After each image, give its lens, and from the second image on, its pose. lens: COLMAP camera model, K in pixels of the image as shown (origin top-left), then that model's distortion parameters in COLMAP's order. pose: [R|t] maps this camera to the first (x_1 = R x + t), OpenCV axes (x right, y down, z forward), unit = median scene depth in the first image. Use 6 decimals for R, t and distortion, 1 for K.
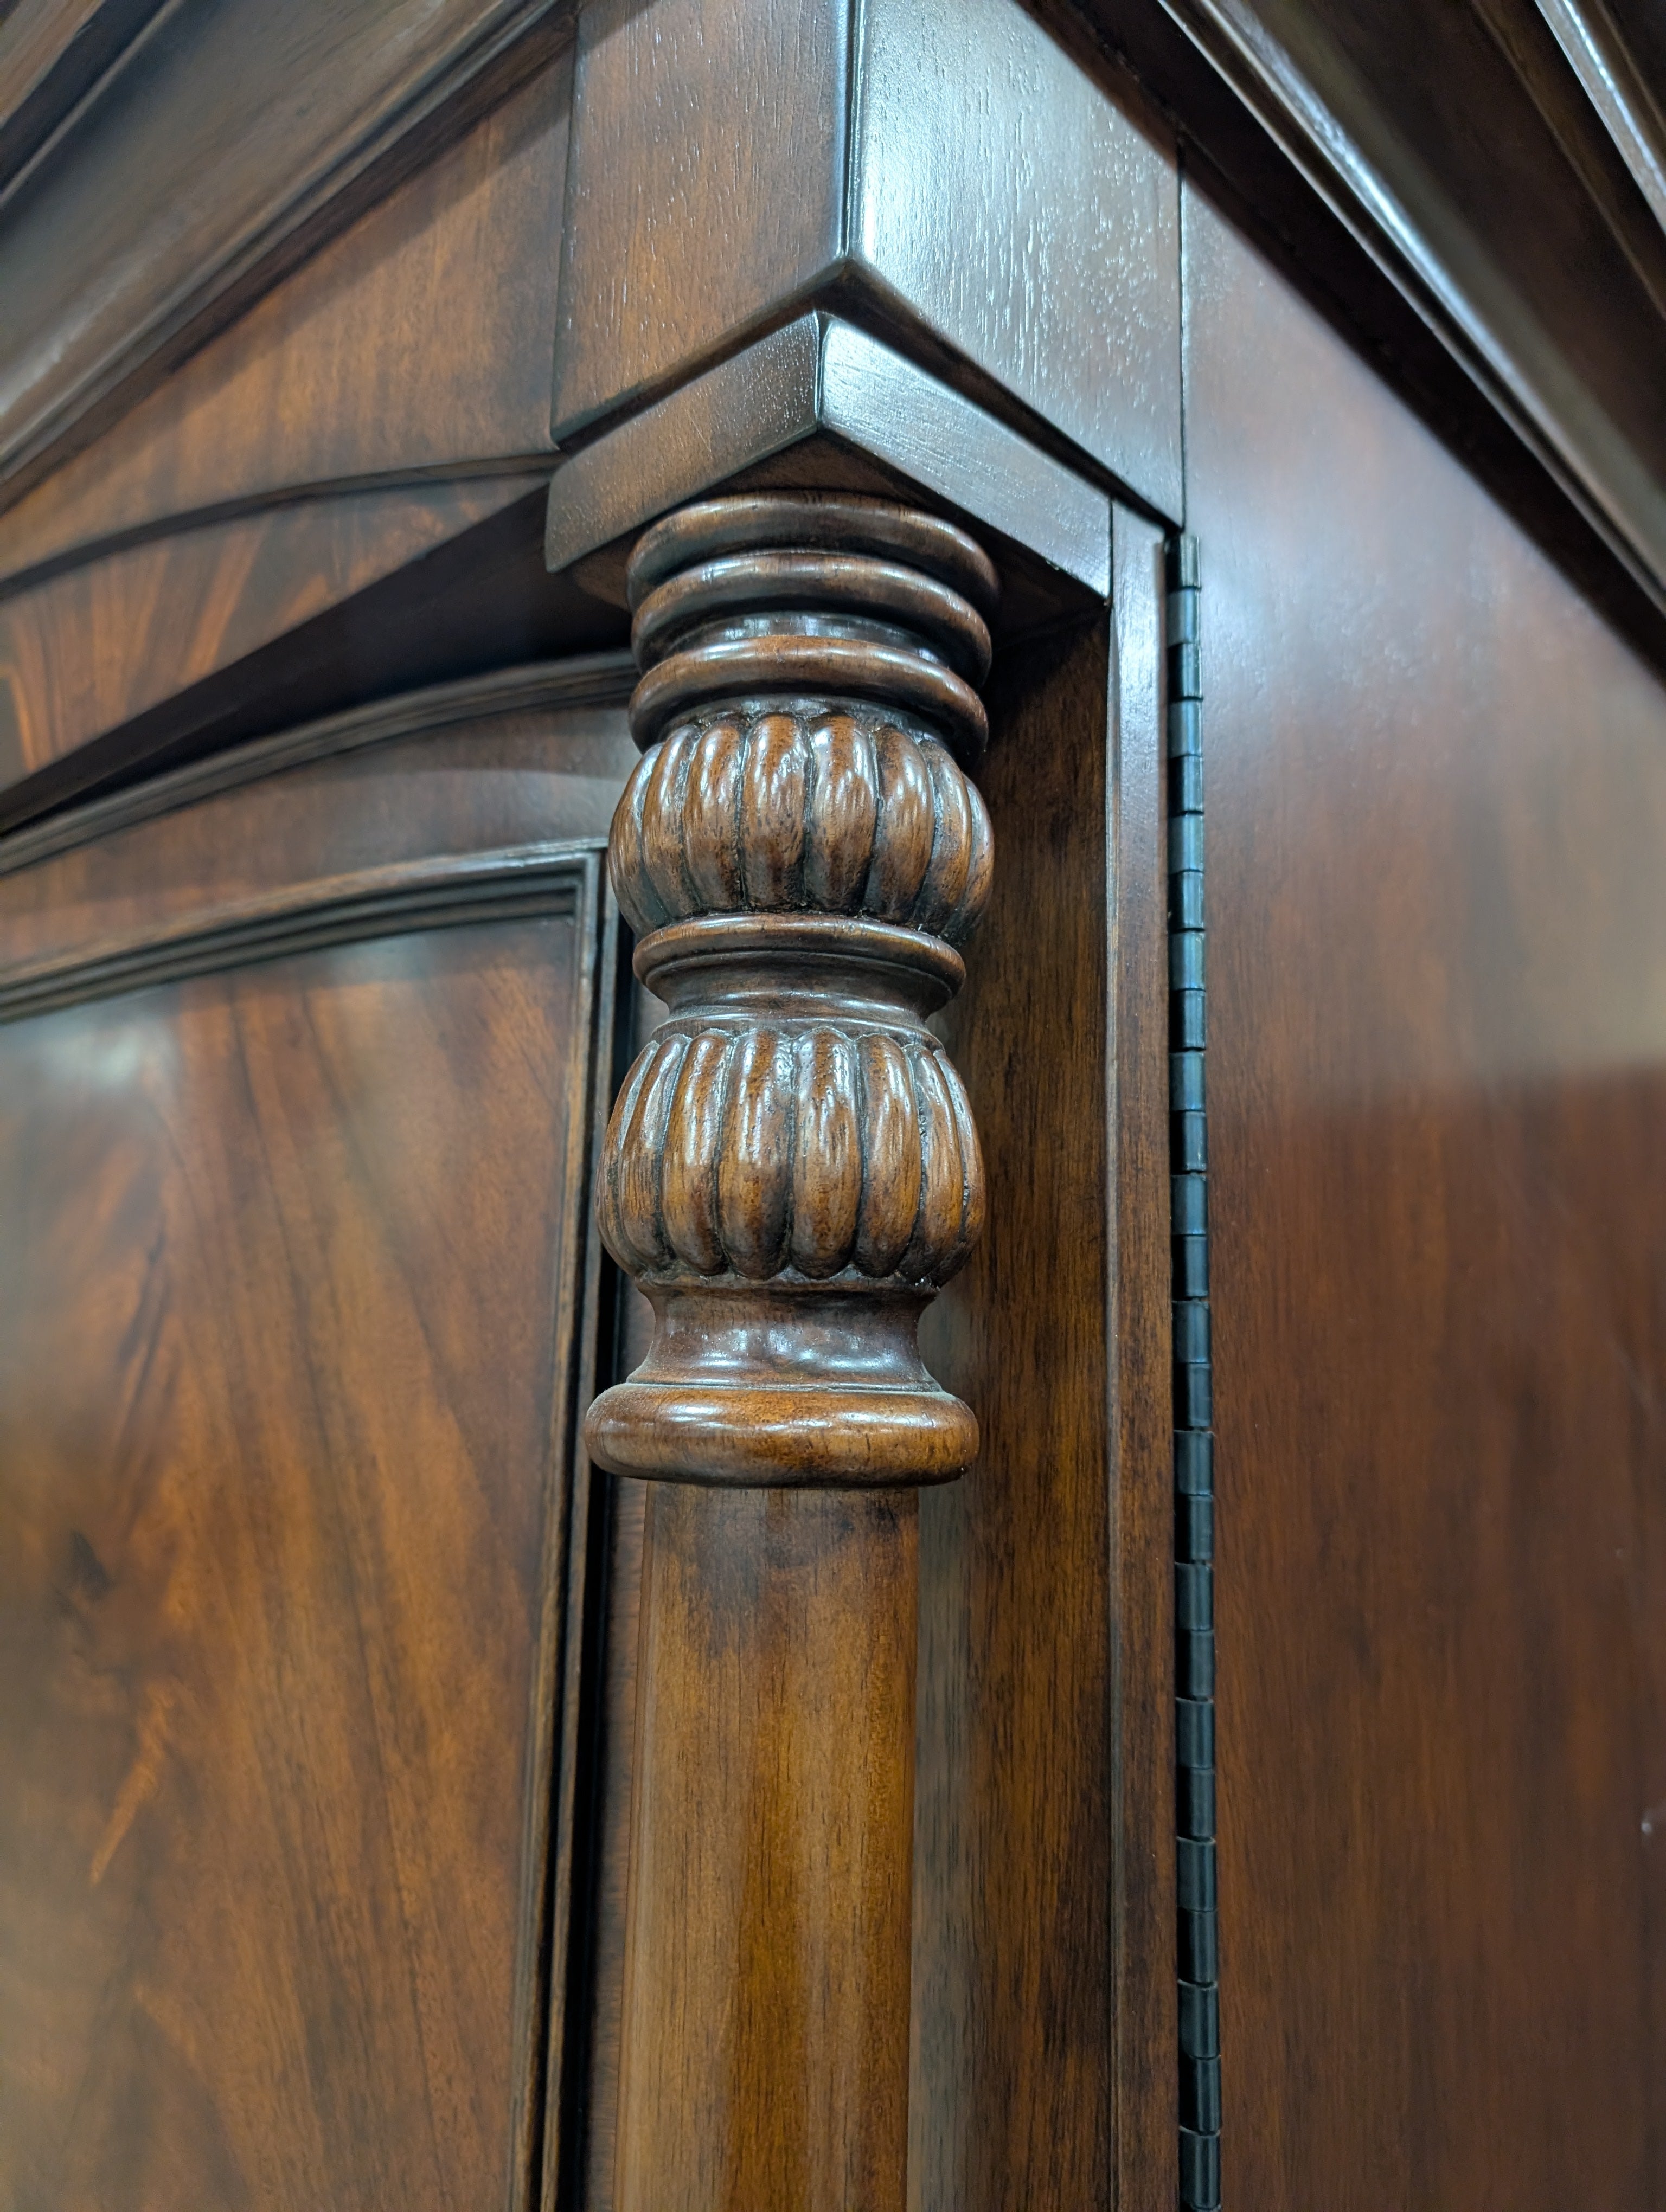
lens RADIAL K [[1607.9, 0, 830.6], [0, 1607.9, 1028.1], [0, 0, 1]] dist [-0.046463, 0.008071]
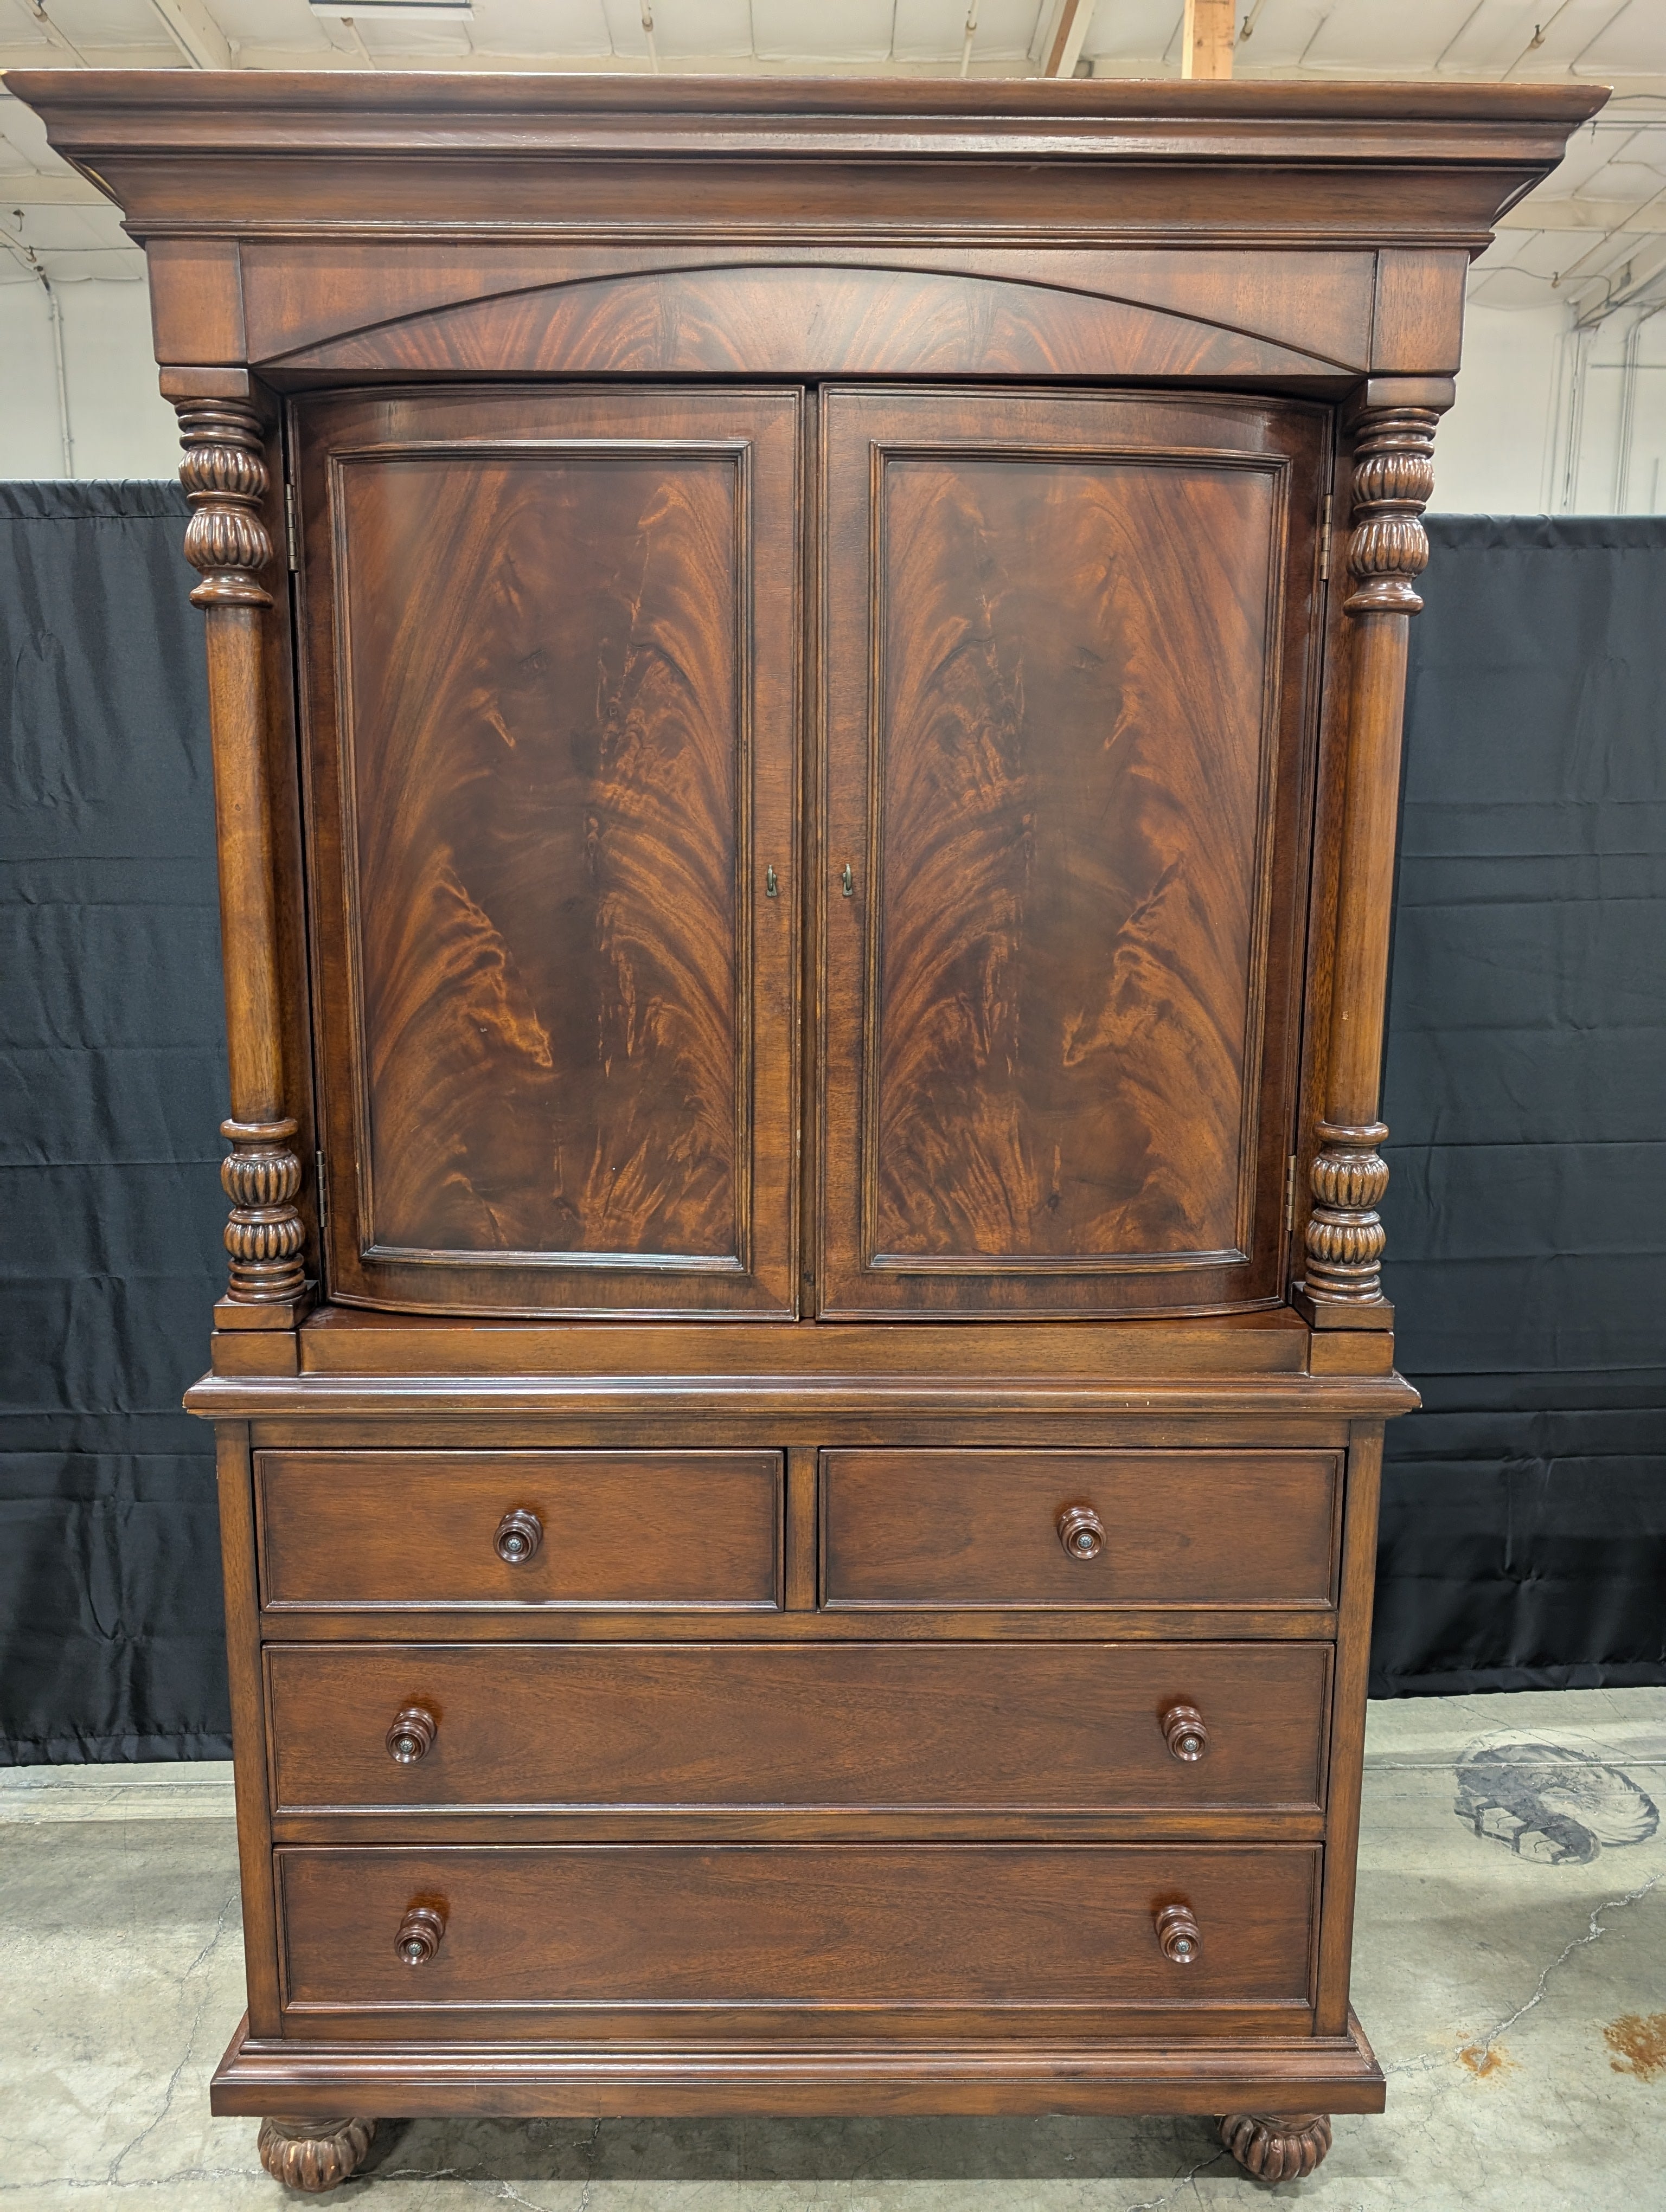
lens RADIAL K [[1531.1, 0, 841.9], [0, 1531.1, 1108.4], [0, 0, 1]] dist [0.003934, -0.004554]
pose [[0.729022, -0.131280, 0.671783, -4.276728], [-0.126403, 0.938735, 0.320622, 0.365566], [-0.672718, -0.318656, 0.667765, -1.462958]]
